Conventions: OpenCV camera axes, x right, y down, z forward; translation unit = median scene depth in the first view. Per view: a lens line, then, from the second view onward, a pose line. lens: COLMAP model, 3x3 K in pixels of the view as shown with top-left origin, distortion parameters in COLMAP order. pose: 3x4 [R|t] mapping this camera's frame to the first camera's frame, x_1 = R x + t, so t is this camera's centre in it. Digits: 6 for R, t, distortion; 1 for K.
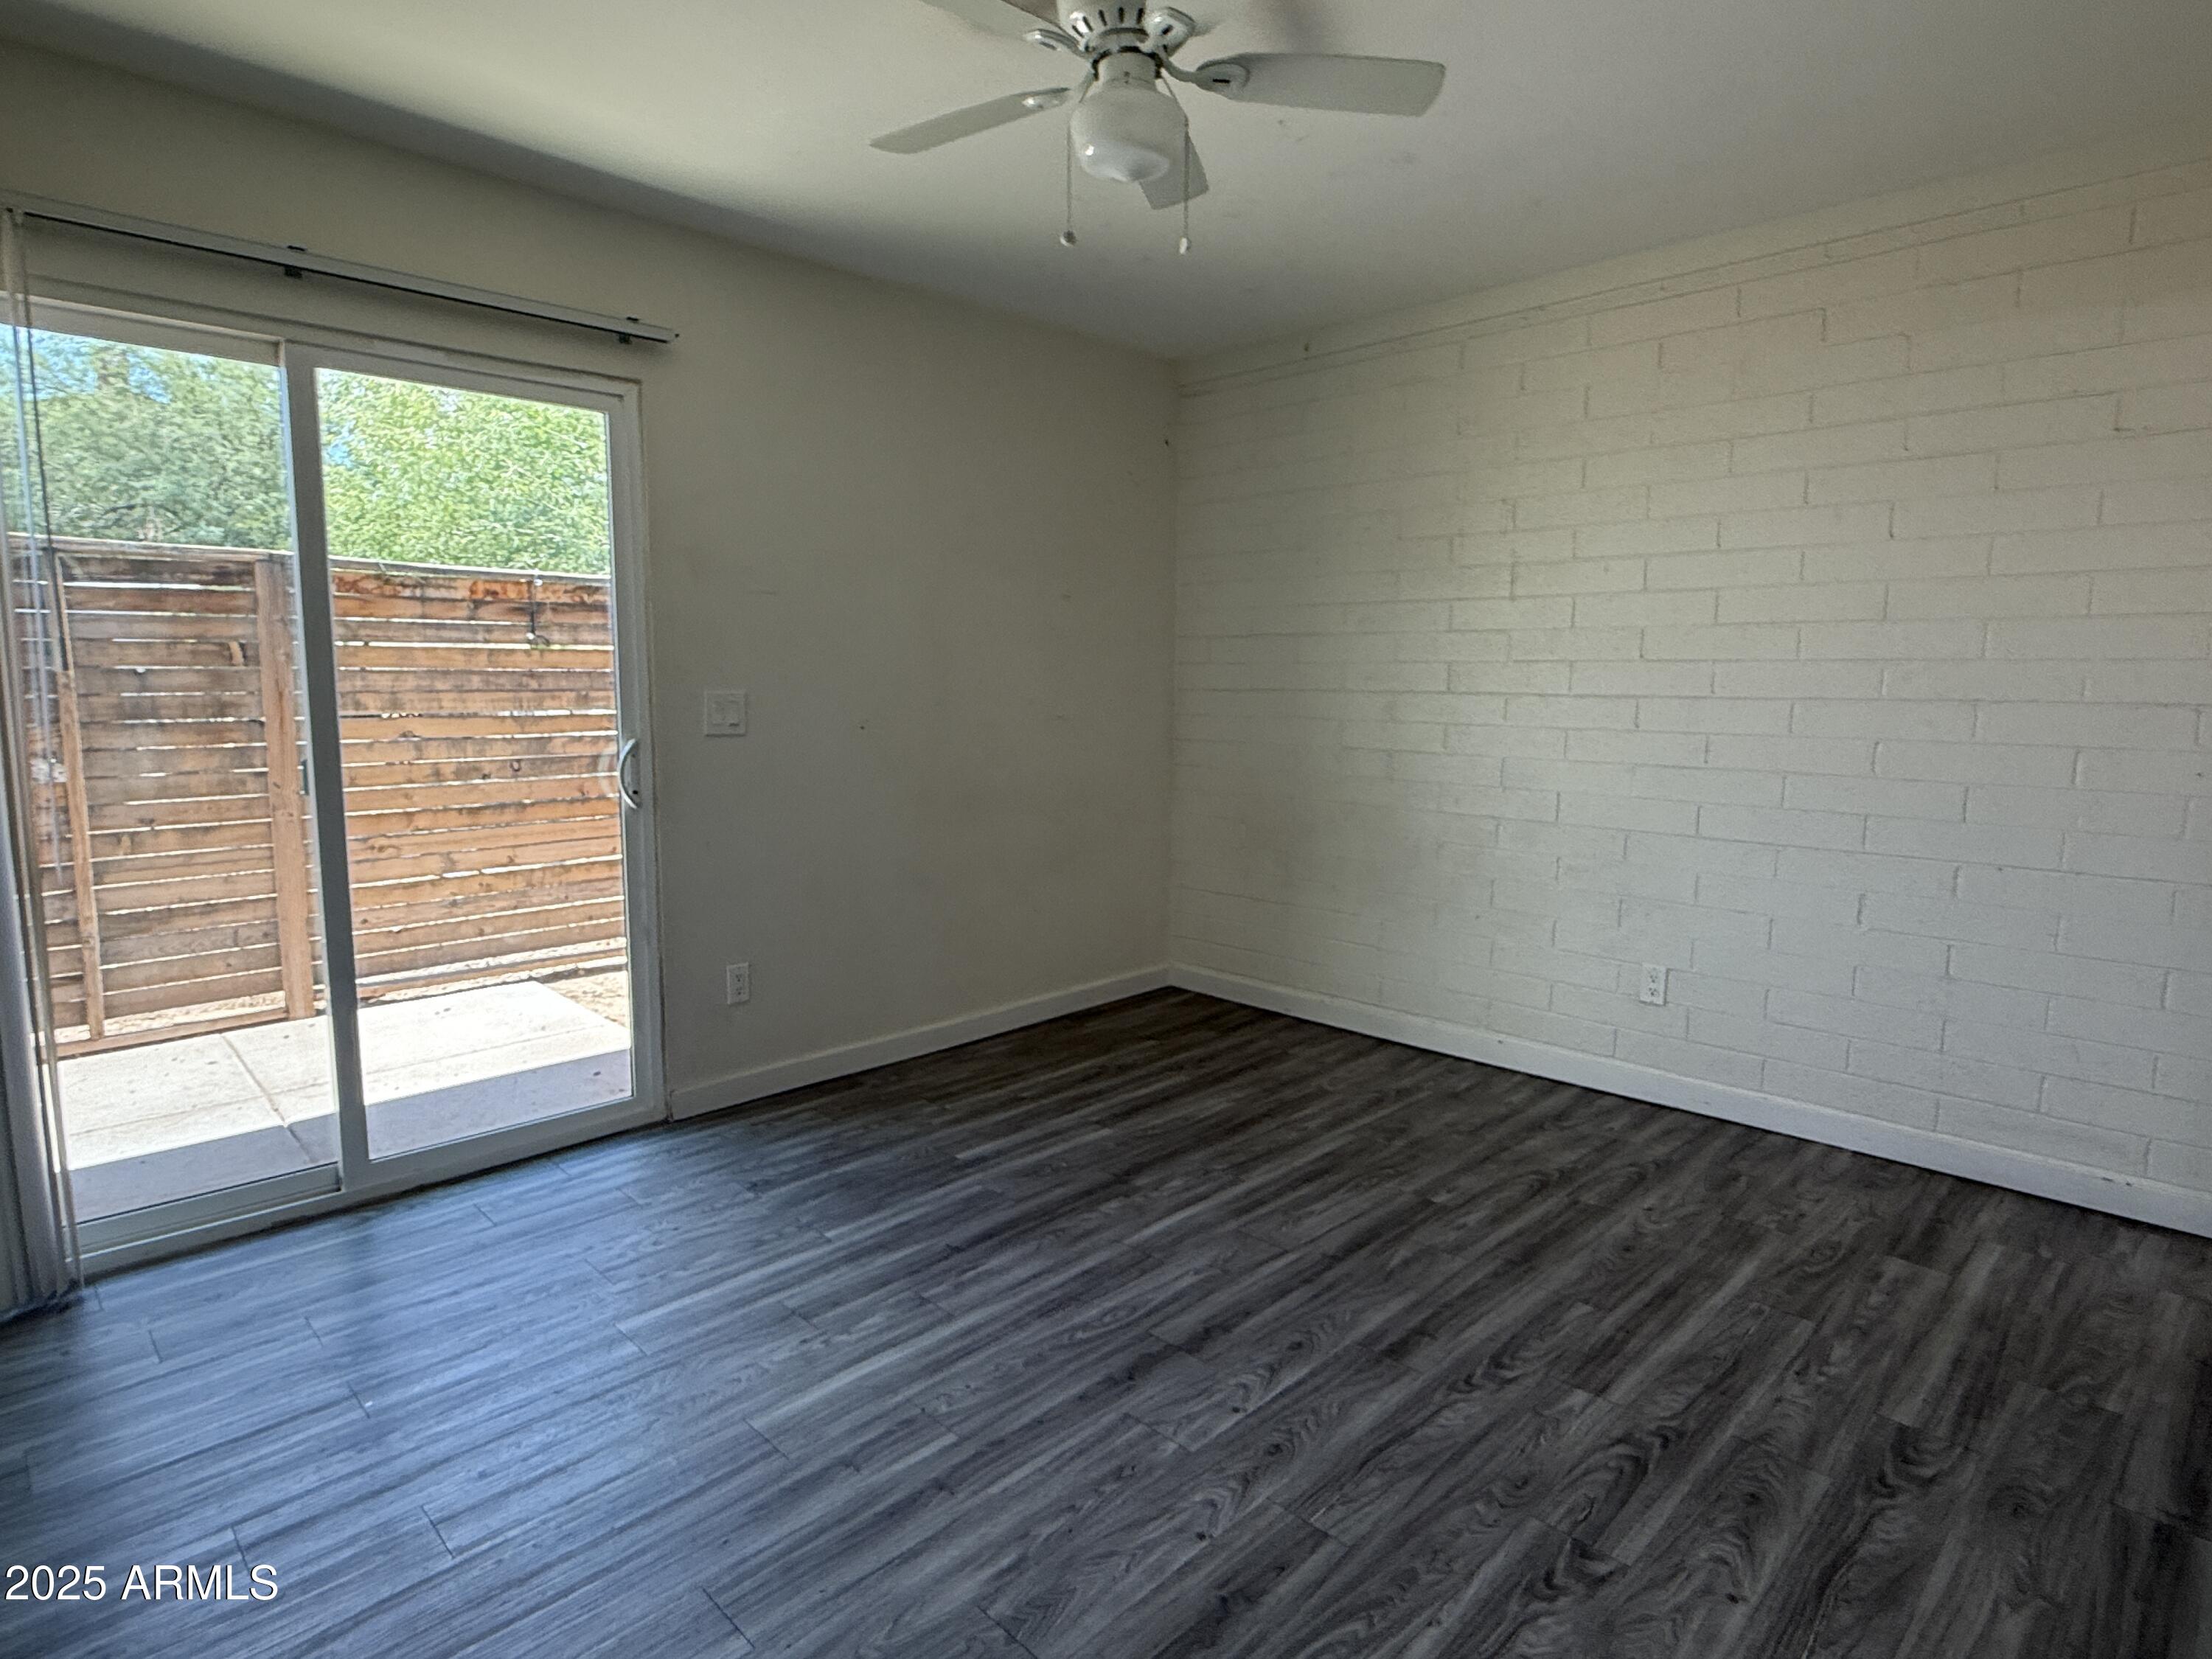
lens RADIAL K [[1196.1, 0, 1106.0], [0, 1196.1, 829.5], [0, 0, 1]] dist [-0.000171, -0.001908]
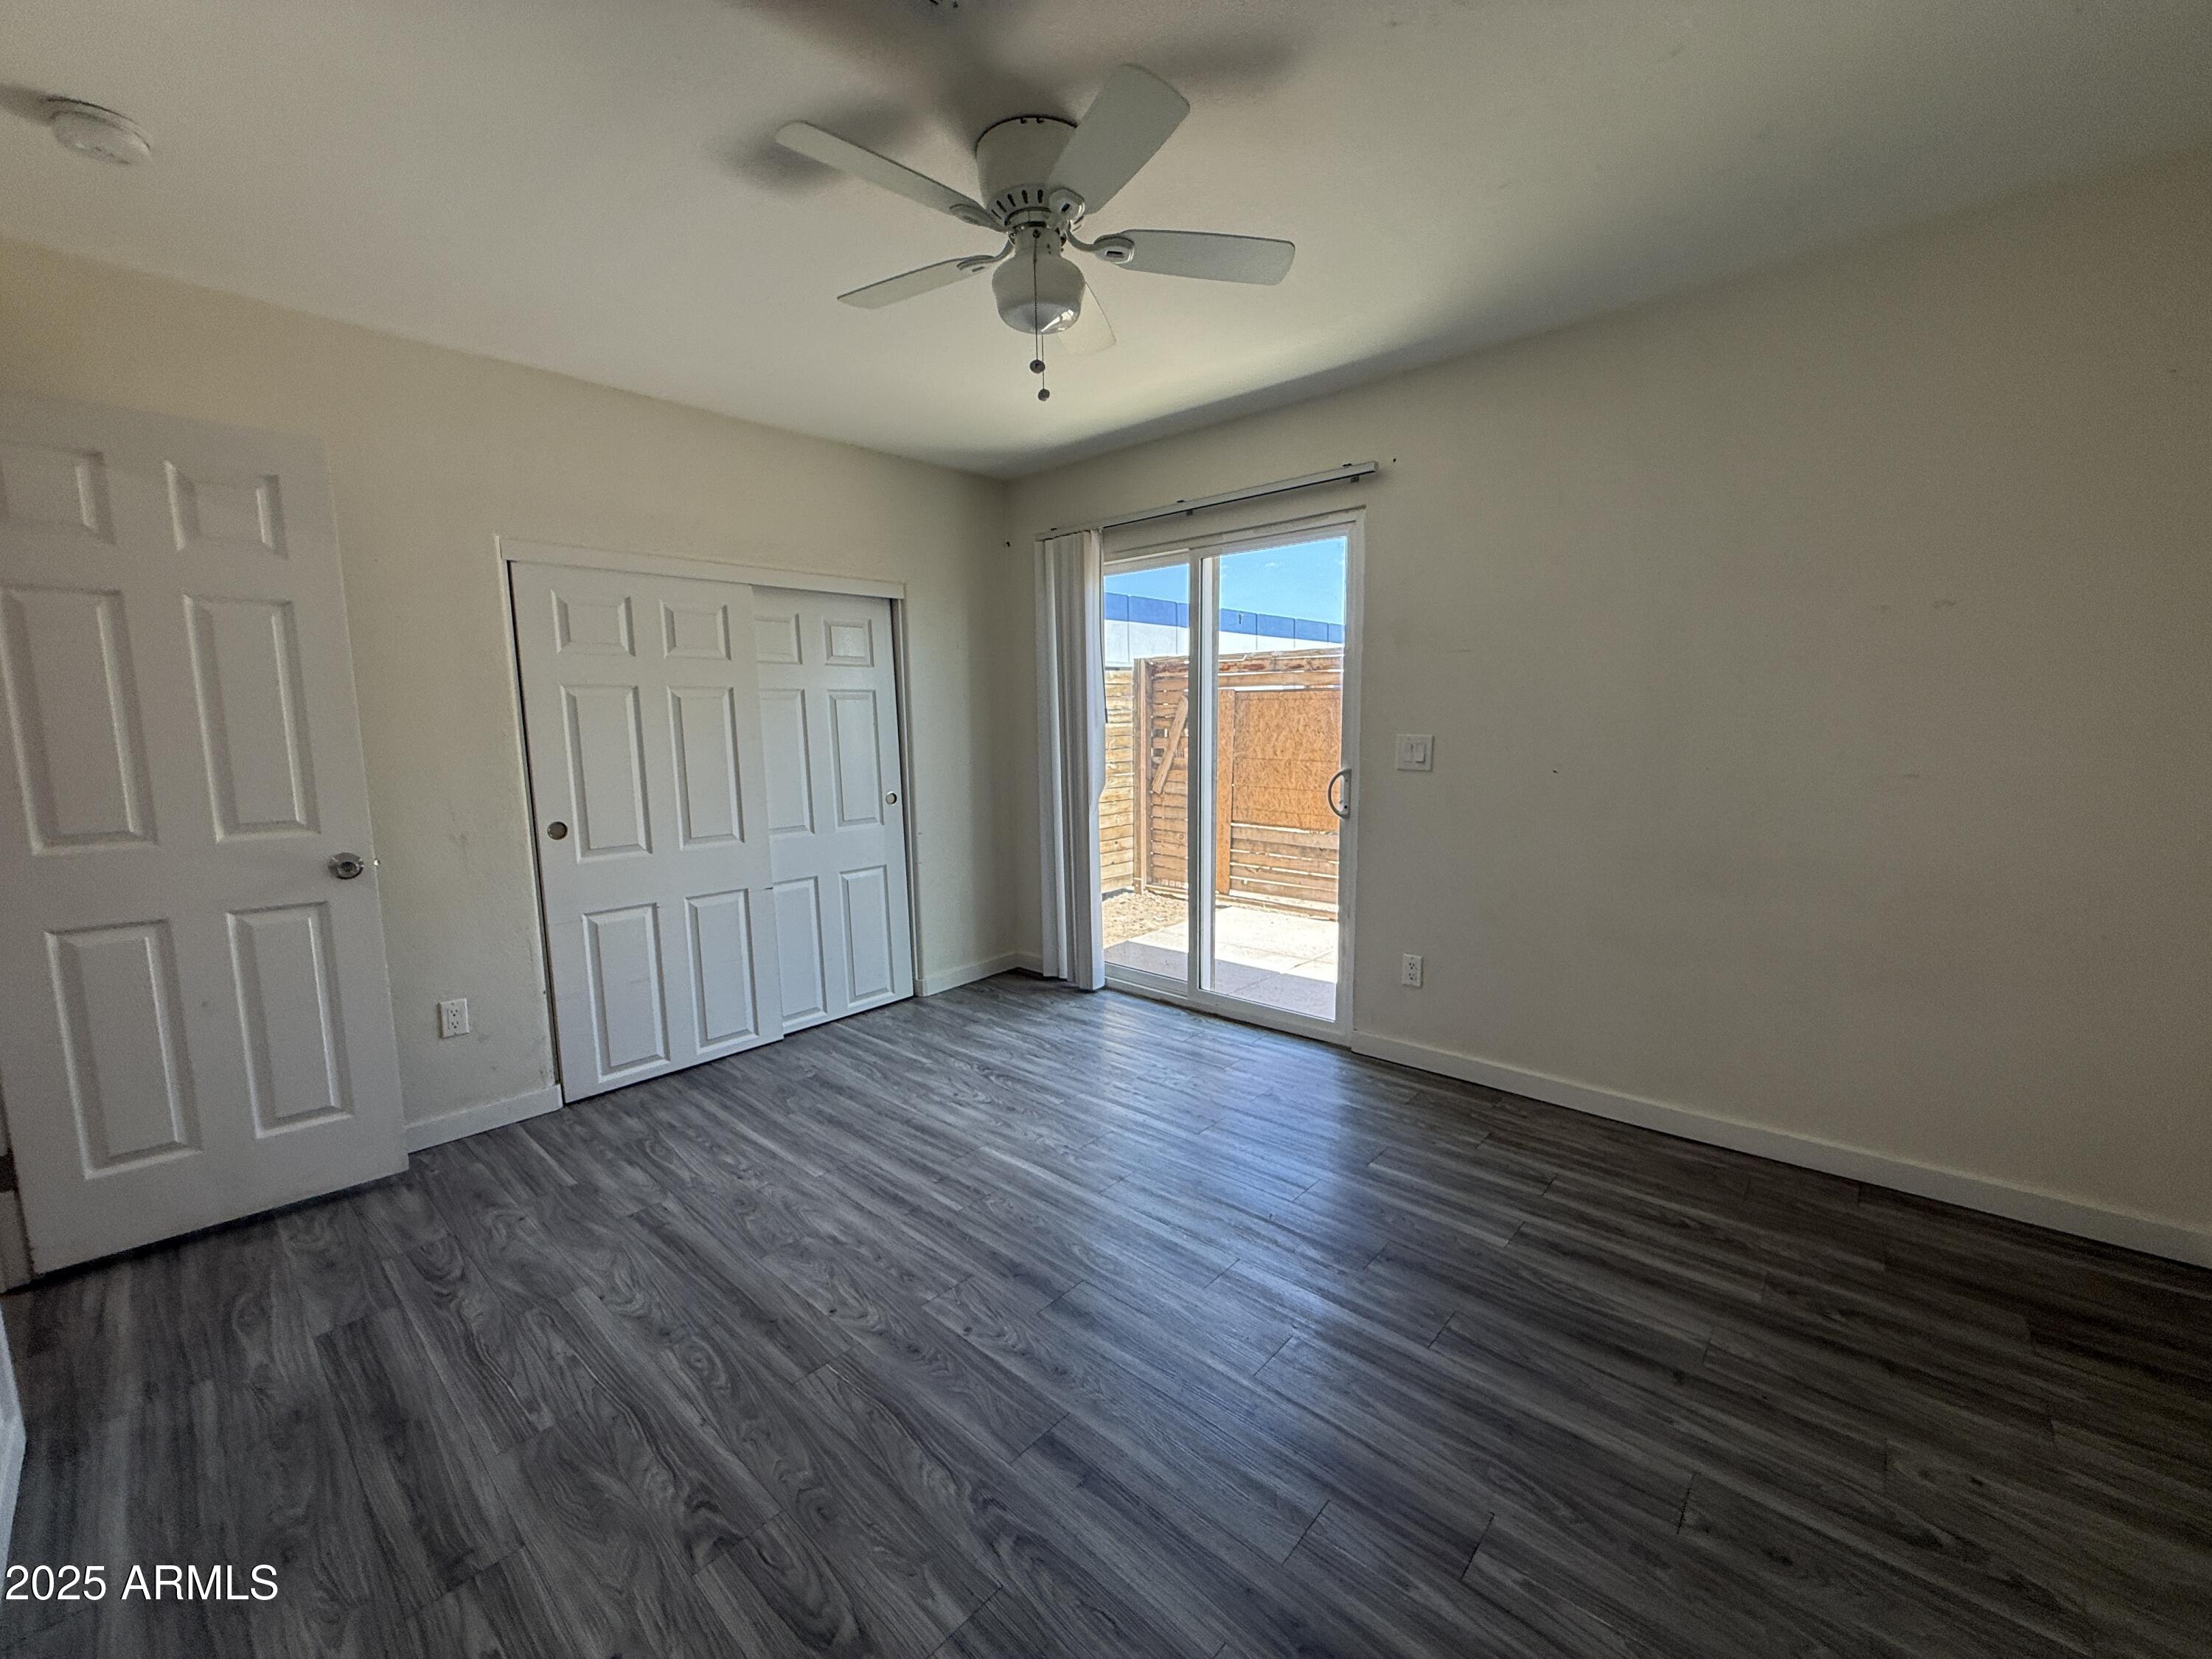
lens RADIAL K [[886.1, 0, 1106.0], [0, 886.1, 829.5], [0, 0, 1]] dist [-0.001069, -0.000096]
pose [[0.054314, 0.120958, -0.991171, 0.643456], [-0.113895, 0.986908, 0.114197, -0.095182], [0.992007, 0.106686, 0.067380, 0.689564]]
